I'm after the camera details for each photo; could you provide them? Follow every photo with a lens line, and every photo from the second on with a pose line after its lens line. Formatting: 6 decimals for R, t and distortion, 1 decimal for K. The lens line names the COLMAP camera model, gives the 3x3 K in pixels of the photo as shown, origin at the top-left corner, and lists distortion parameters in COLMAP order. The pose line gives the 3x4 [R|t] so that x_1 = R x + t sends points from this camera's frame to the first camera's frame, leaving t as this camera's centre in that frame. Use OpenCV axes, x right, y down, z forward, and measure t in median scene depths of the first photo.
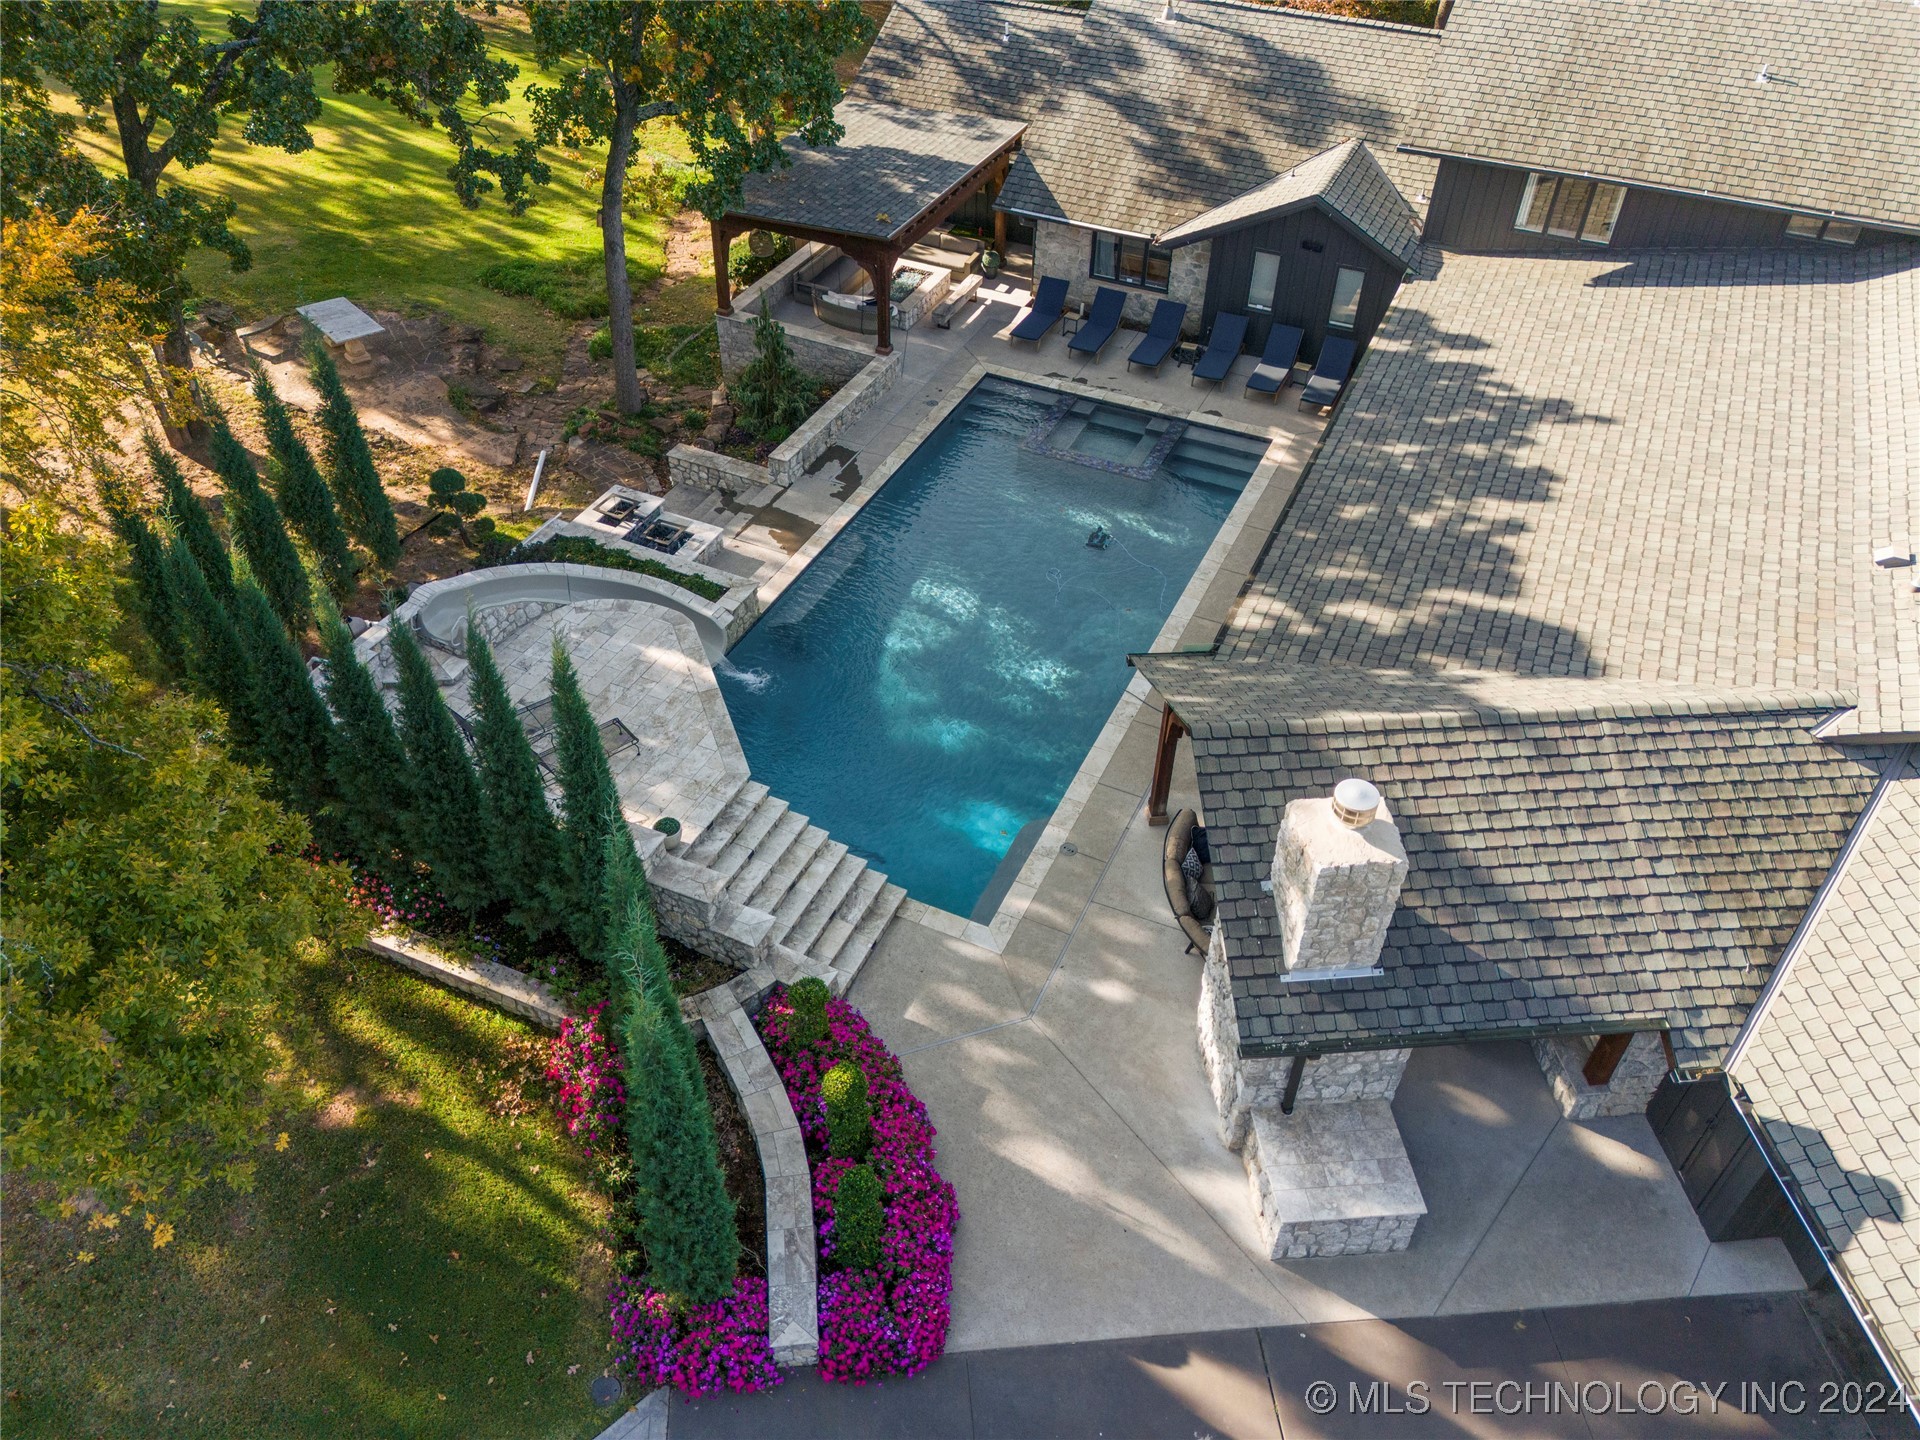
lens RADIAL K [[1362.1, 0, 961.1], [0, 1362.1, 673.8], [0, 0, 1]] dist [0.071834, -0.000124]
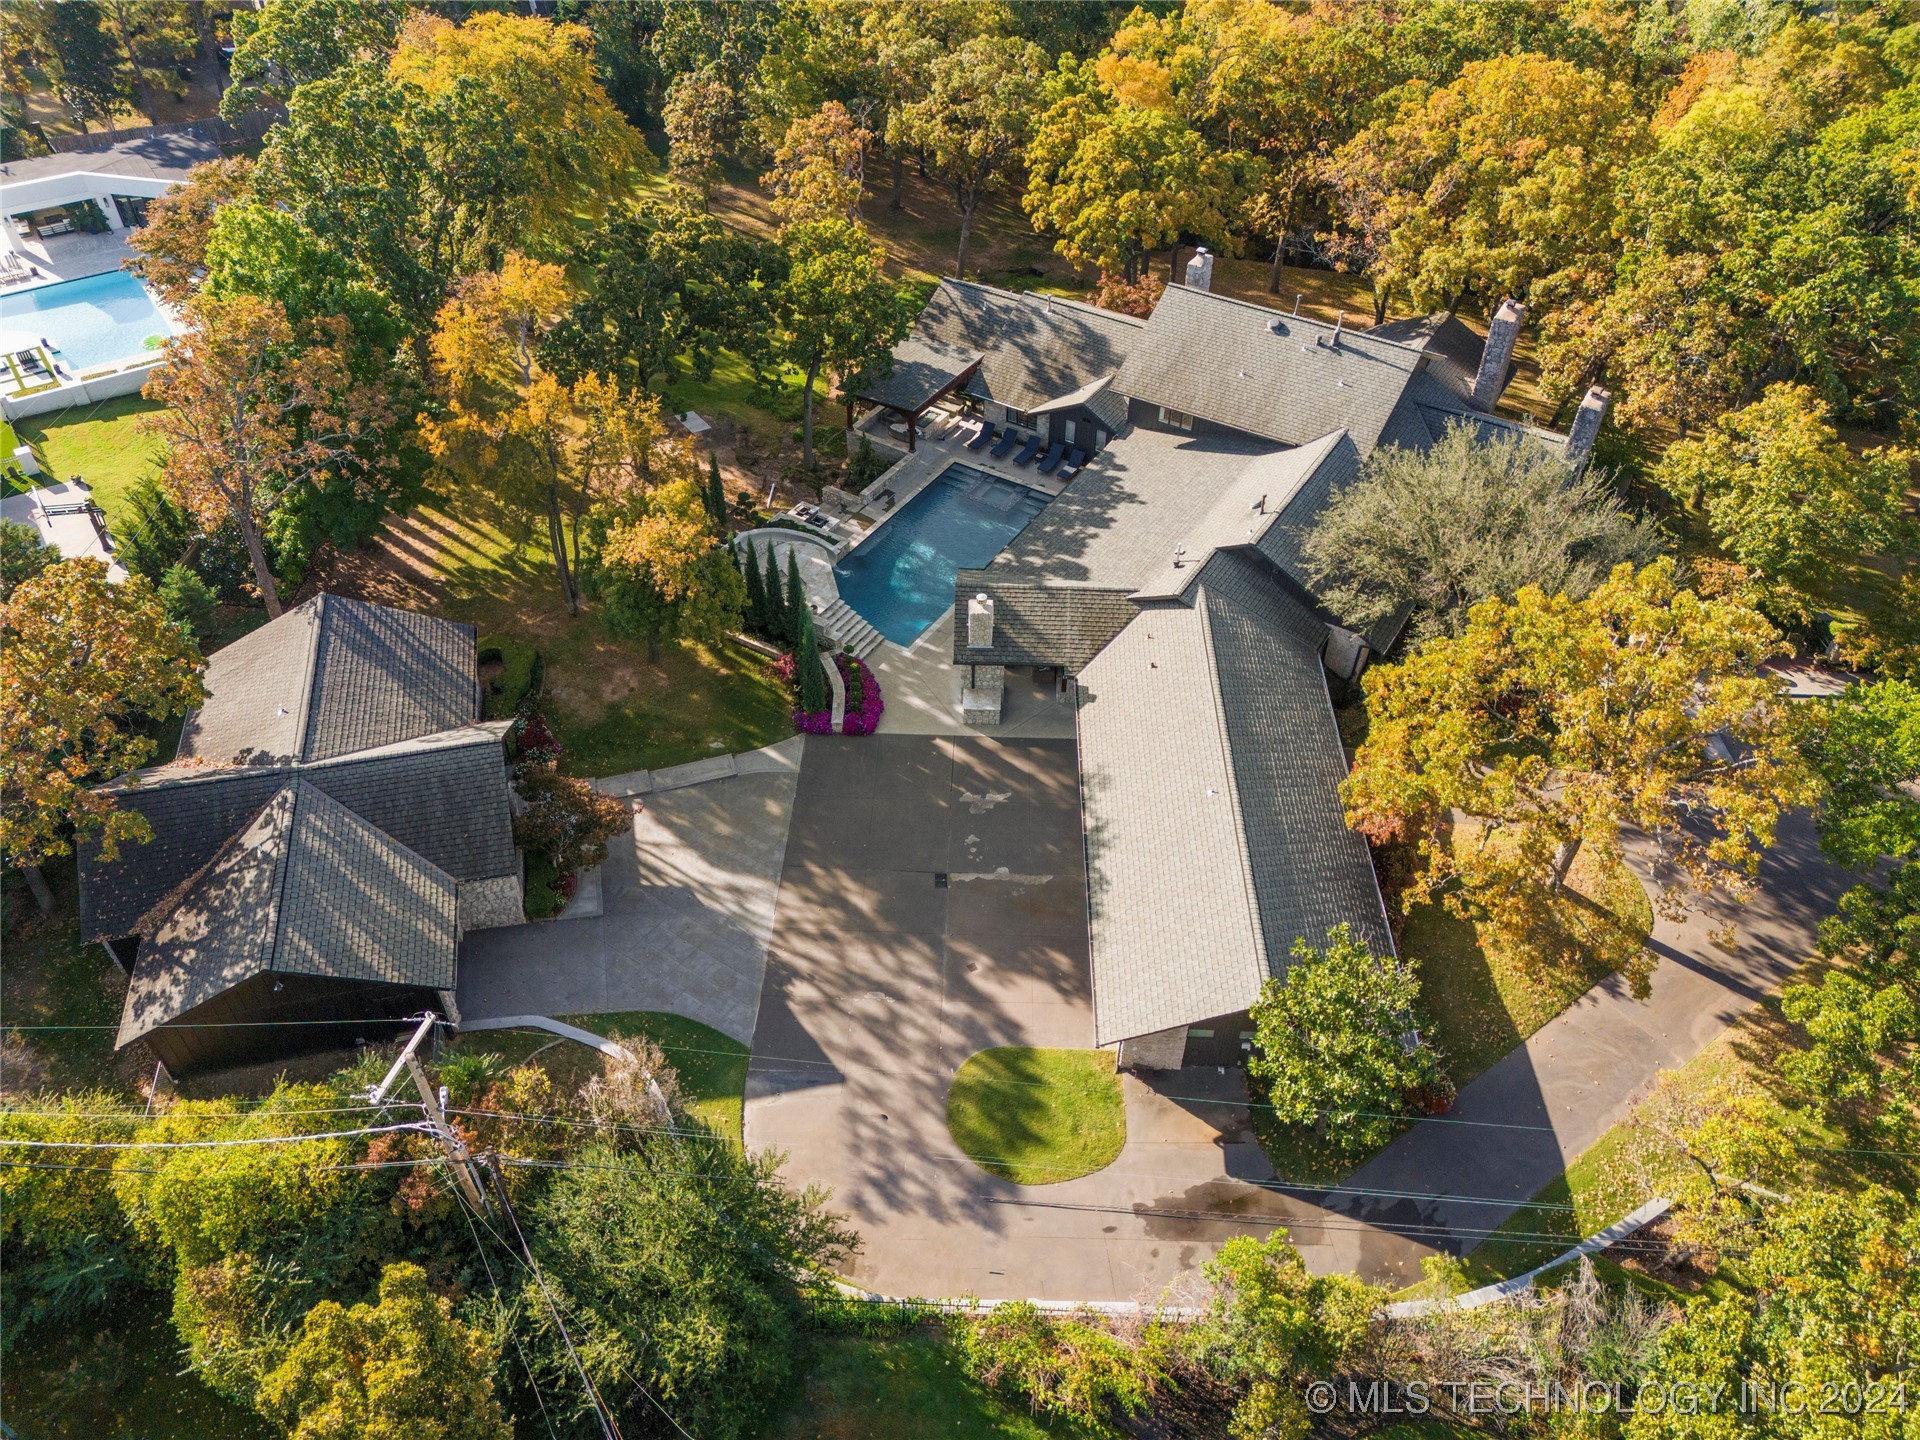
lens RADIAL K [[1438.1, 0, 960.0], [0, 1438.1, 720.0], [0, 0, 1]] dist [0.048419, 0.001349]
pose [[0.991546, 0.078418, -0.103382, 0.356709], [-0.075545, 0.996647, 0.031428, 0.167272], [0.105500, -0.023352, 0.994145, -1.676160]]
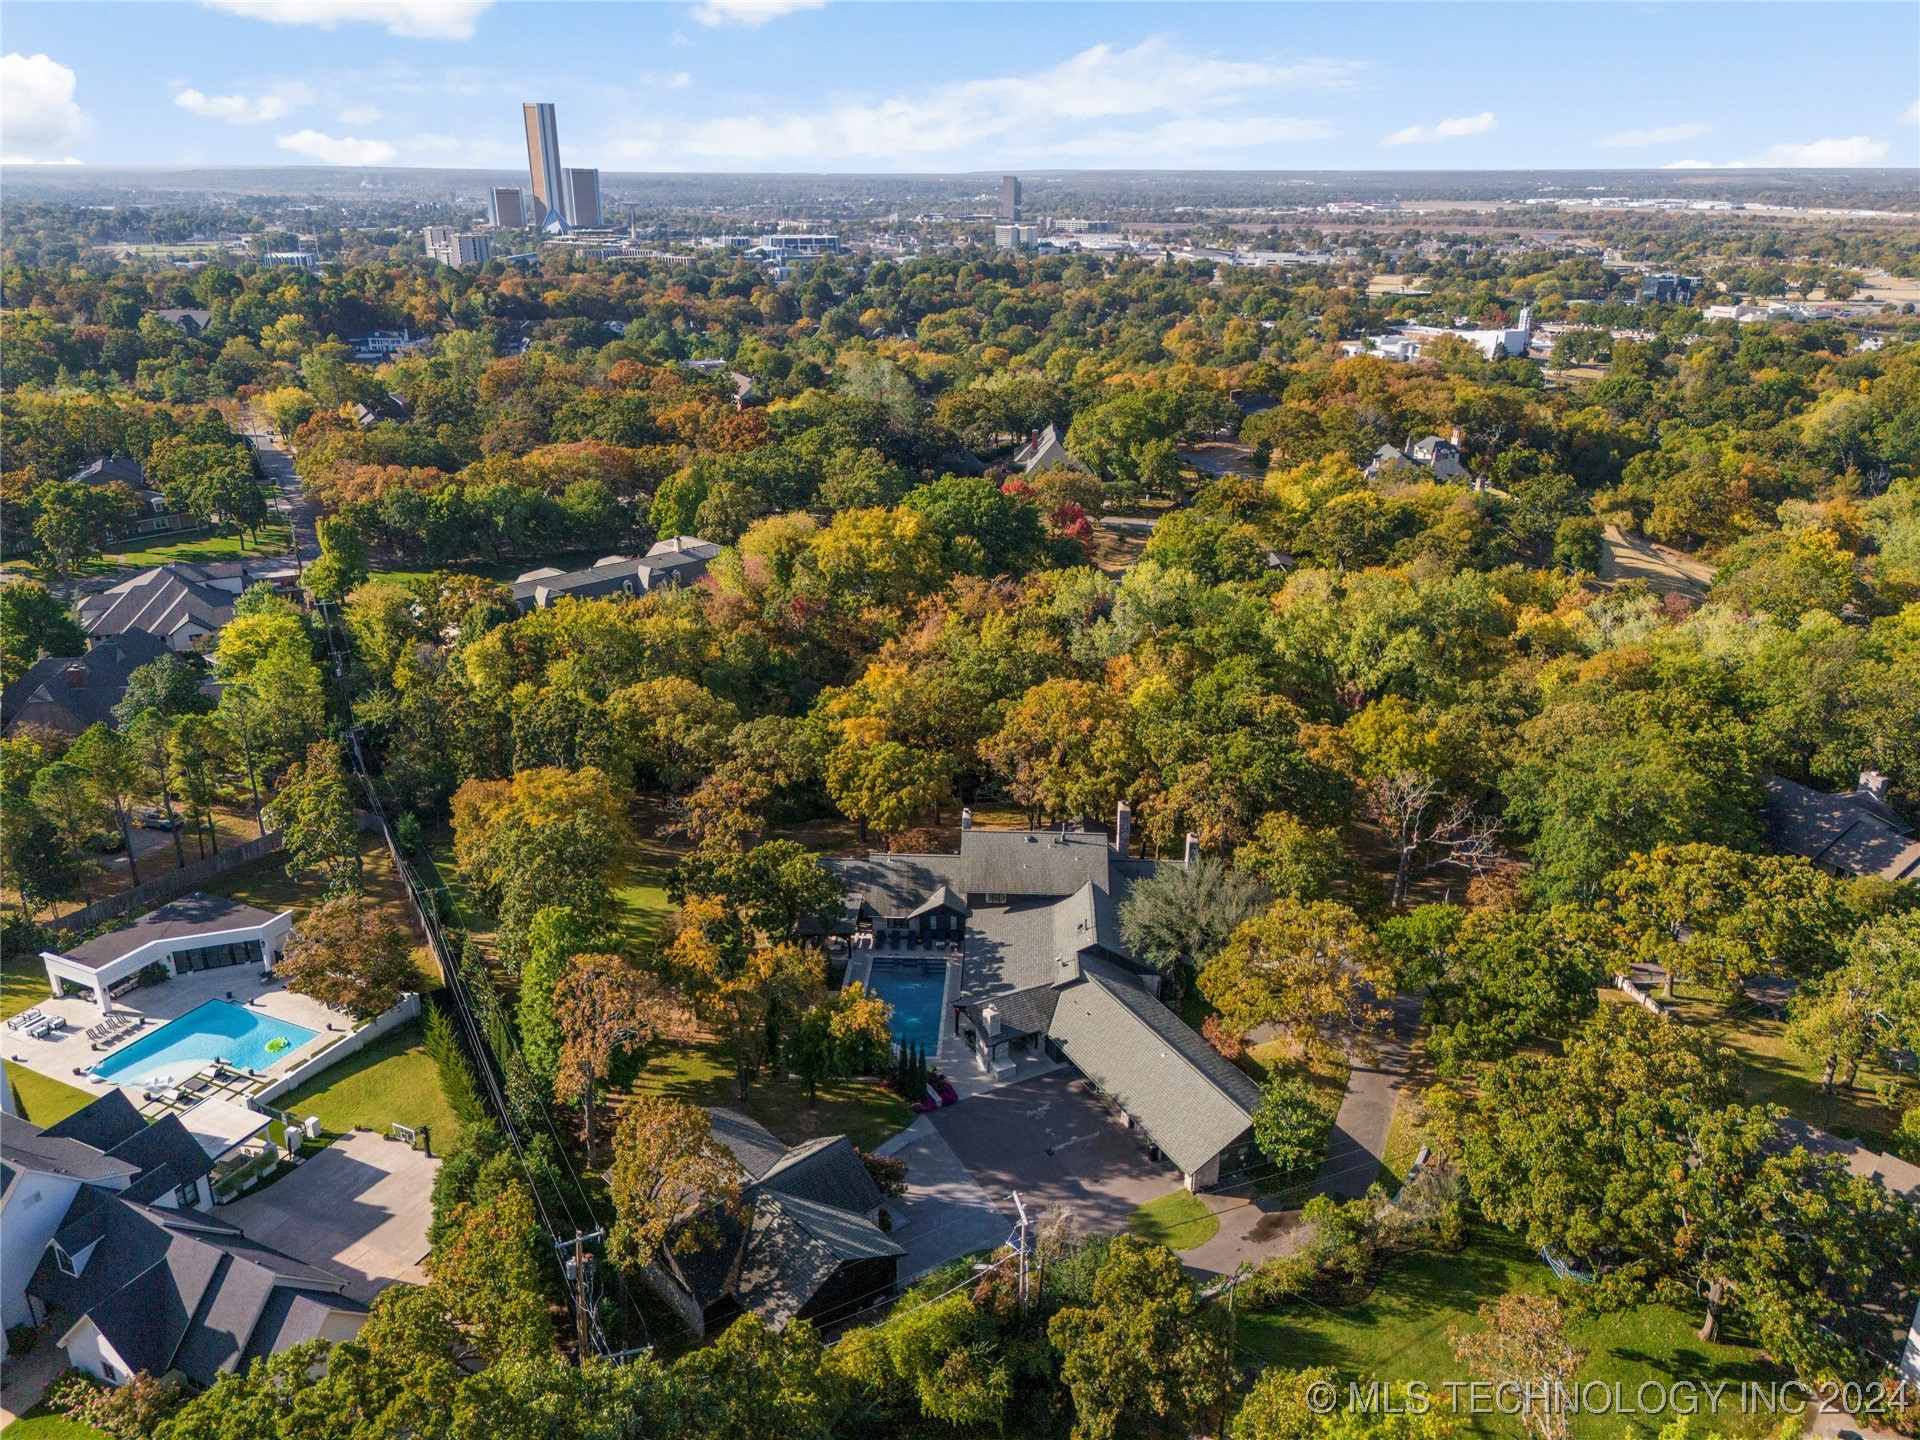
lens RADIAL K [[1438.1, 0, 960.0], [0, 1438.1, 720.0], [0, 0, 1]] dist [0.048419, 0.001349]
pose [[0.927136, -0.151863, 0.342574, -1.174886], [0.254273, 0.926480, -0.277451, 0.399010], [-0.275254, 0.344342, 0.897588, -3.354901]]
